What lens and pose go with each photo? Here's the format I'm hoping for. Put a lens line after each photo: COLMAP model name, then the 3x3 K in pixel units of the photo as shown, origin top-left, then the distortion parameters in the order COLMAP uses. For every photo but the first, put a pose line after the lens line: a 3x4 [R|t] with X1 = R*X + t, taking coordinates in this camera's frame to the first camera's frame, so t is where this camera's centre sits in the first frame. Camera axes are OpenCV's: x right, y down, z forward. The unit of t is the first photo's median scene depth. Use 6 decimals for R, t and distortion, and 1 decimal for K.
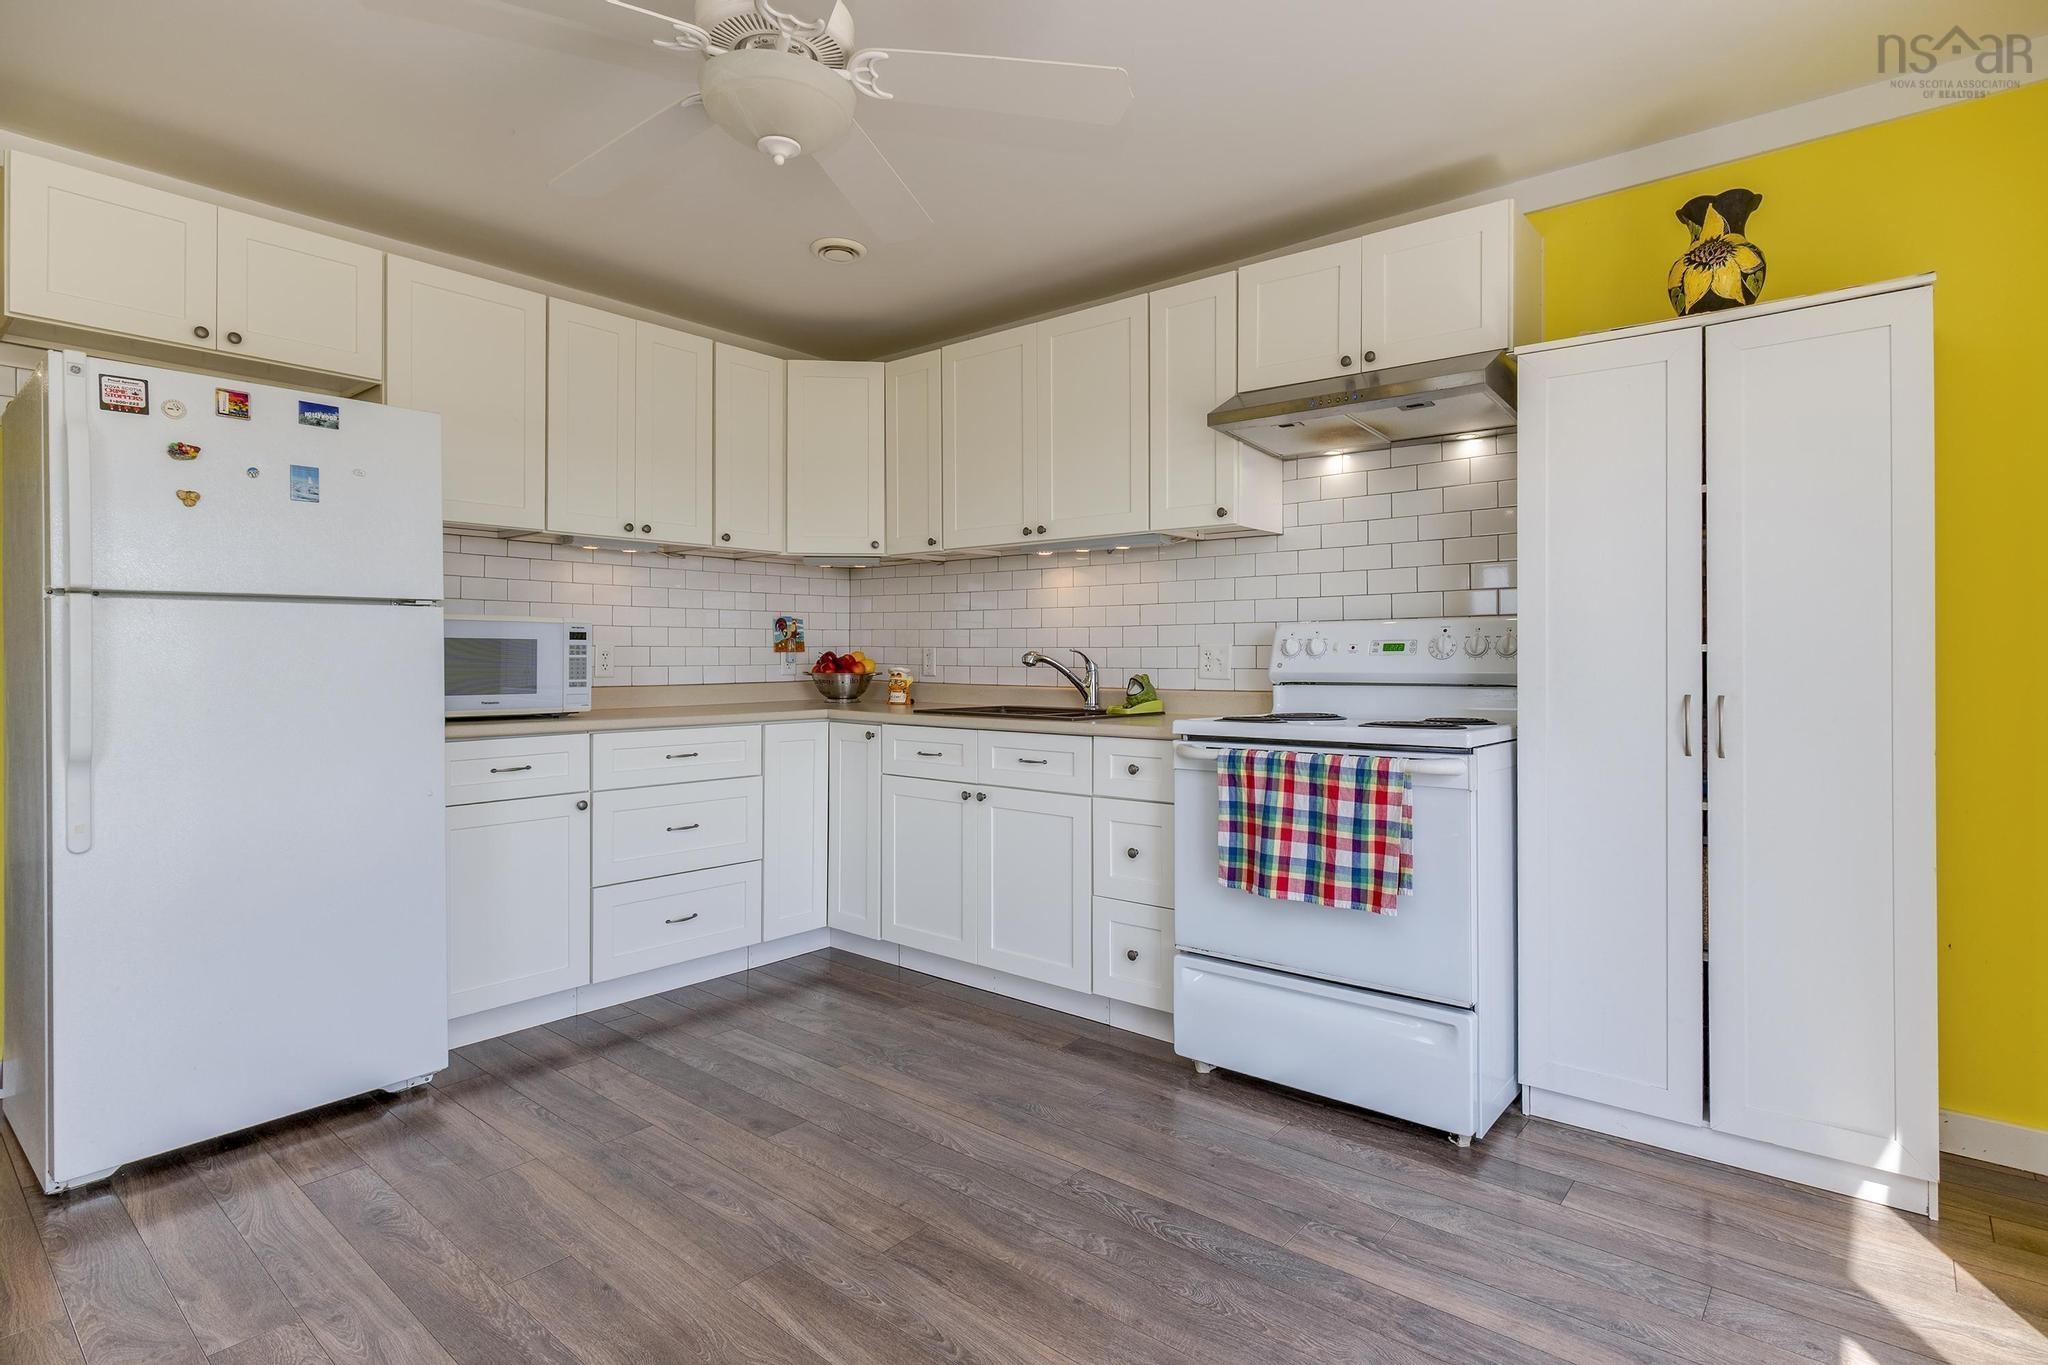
lens RADIAL K [[1021.9, 0, 1030.8], [0, 1021.9, 652.7], [0, 0, 1]] dist [0.001700, 0.001109]
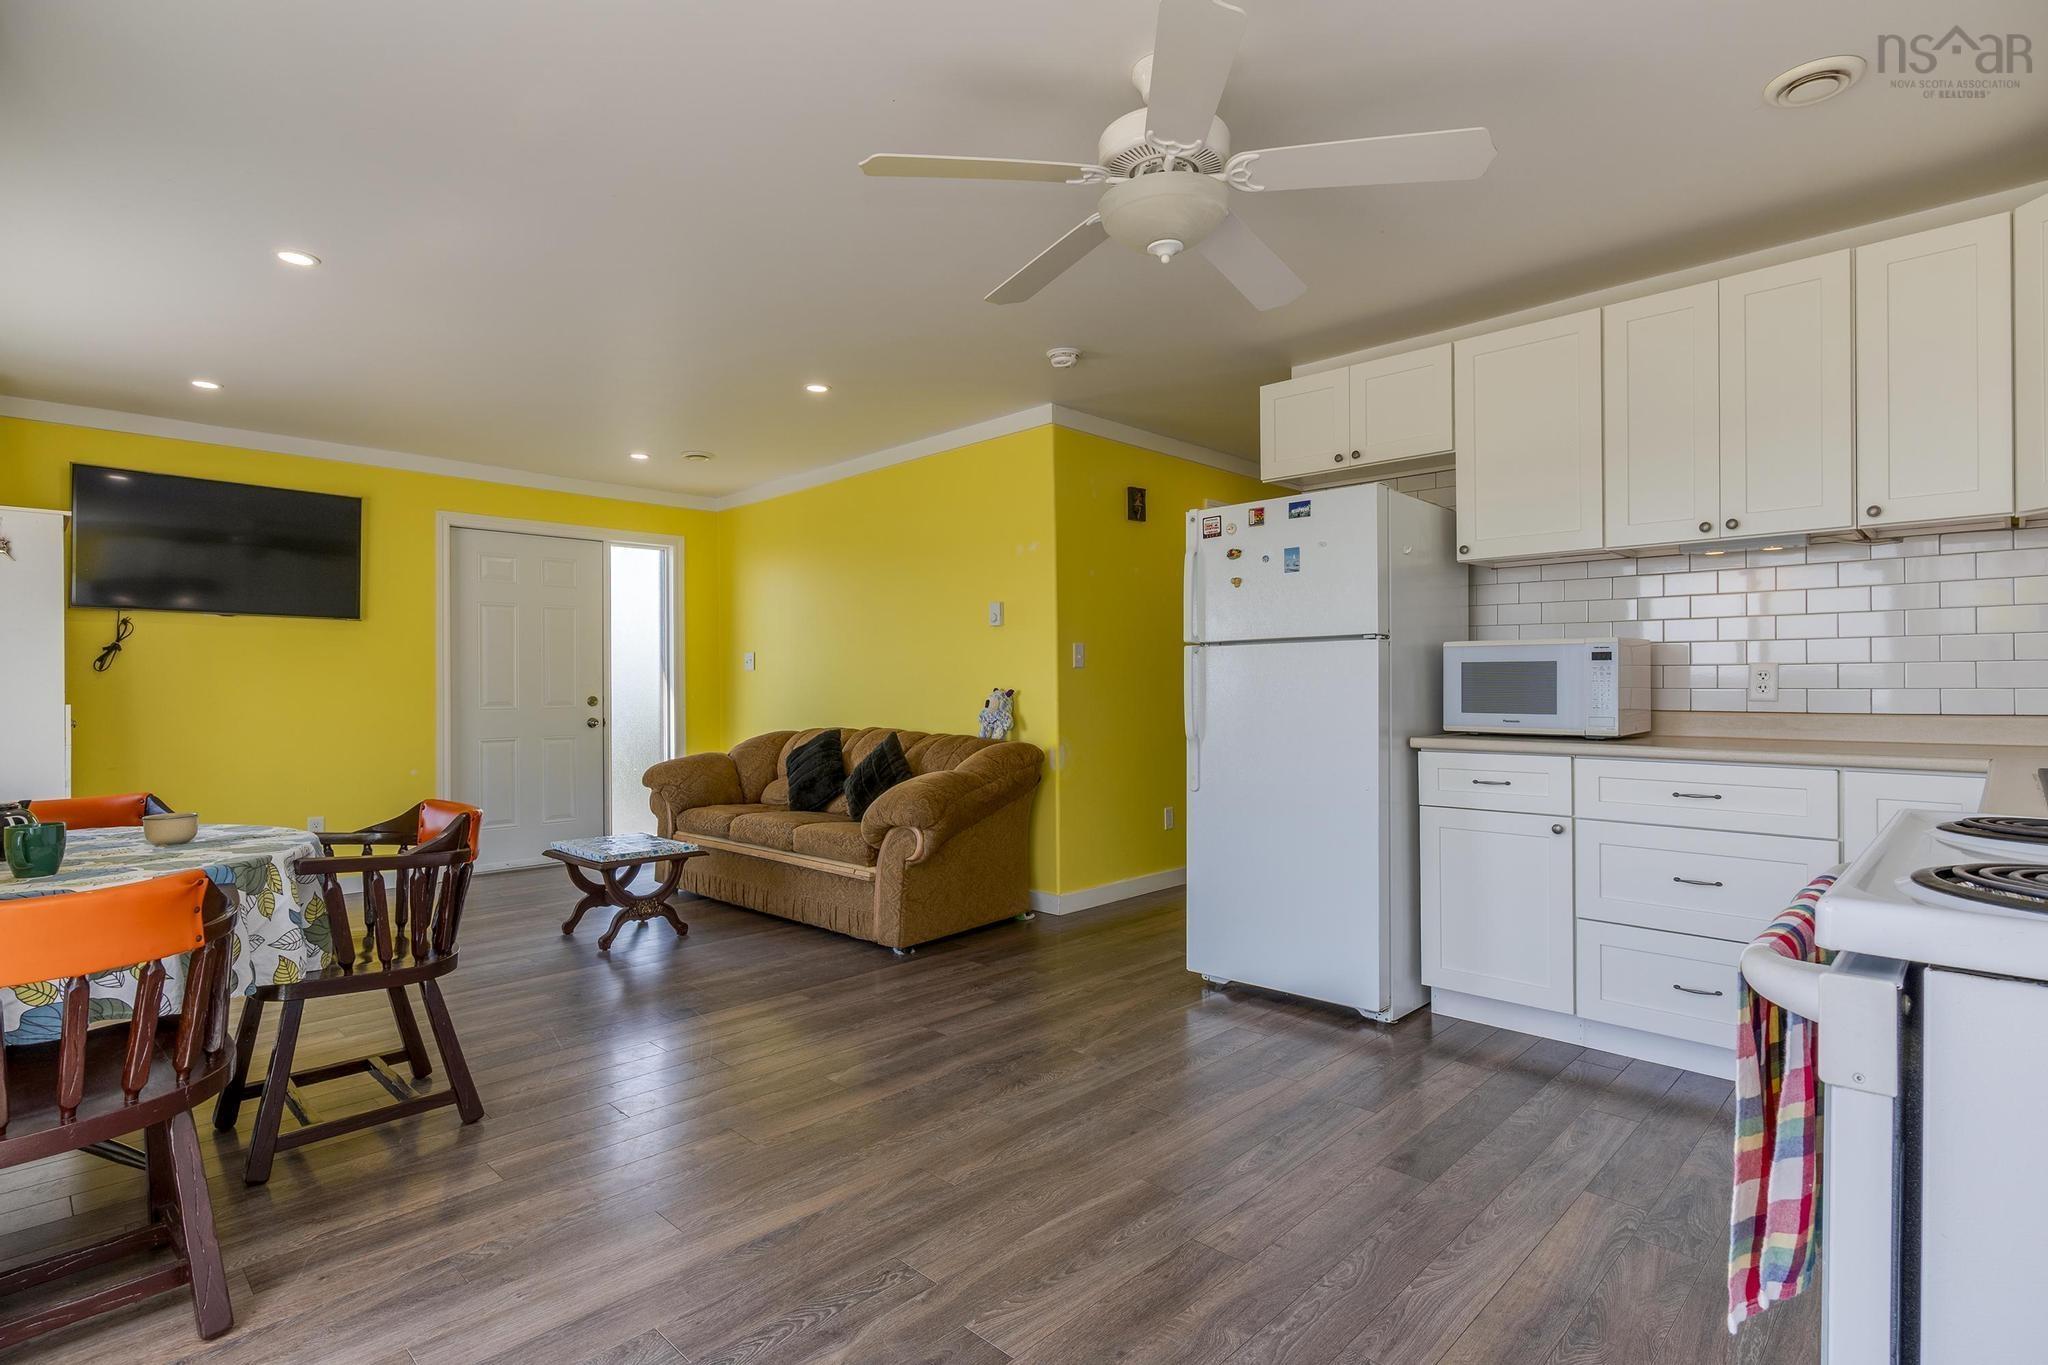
lens RADIAL K [[1014.4, 0, 1029.1], [0, 1014.4, 678.1], [0, 0, 1]] dist [-0.008812, 0.008169]
pose [[-0.070876, -0.004616, -0.997474, 0.677461], [0.010678, 0.999928, -0.005386, 0.004732], [0.997428, -0.011033, -0.070822, 0.669955]]
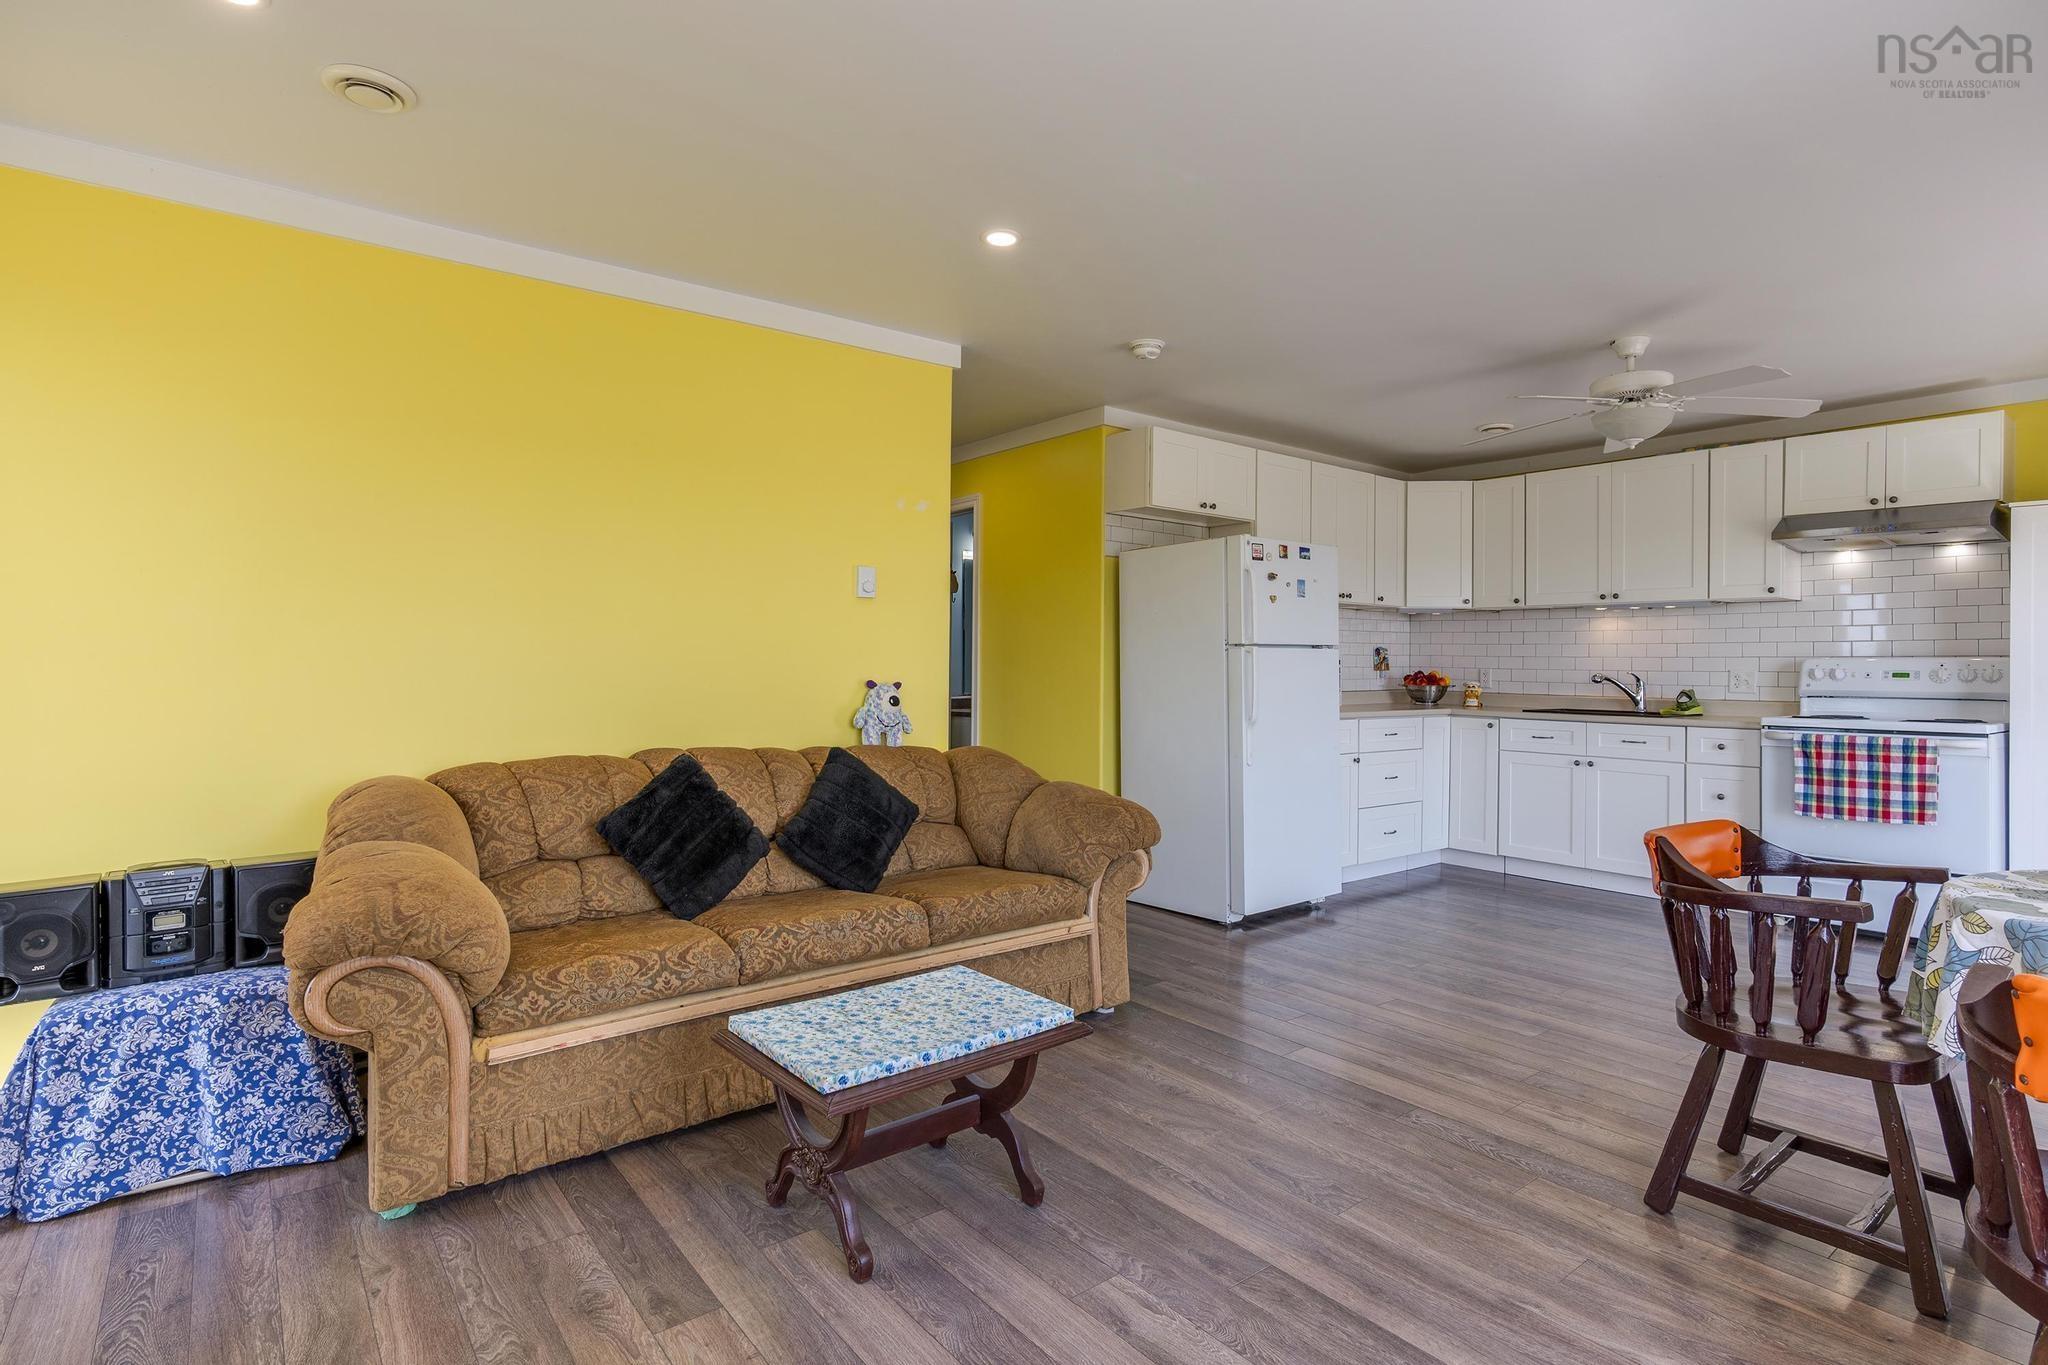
lens RADIAL K [[1021.9, 0, 1030.8], [0, 1021.9, 652.7], [0, 0, 1]] dist [0.001700, 0.001109]
pose [[0.980784, 0.007431, -0.194957, -0.767666], [-0.009147, 0.999927, -0.007900, -0.017497], [0.194884, 0.009531, 0.980780, -0.966234]]
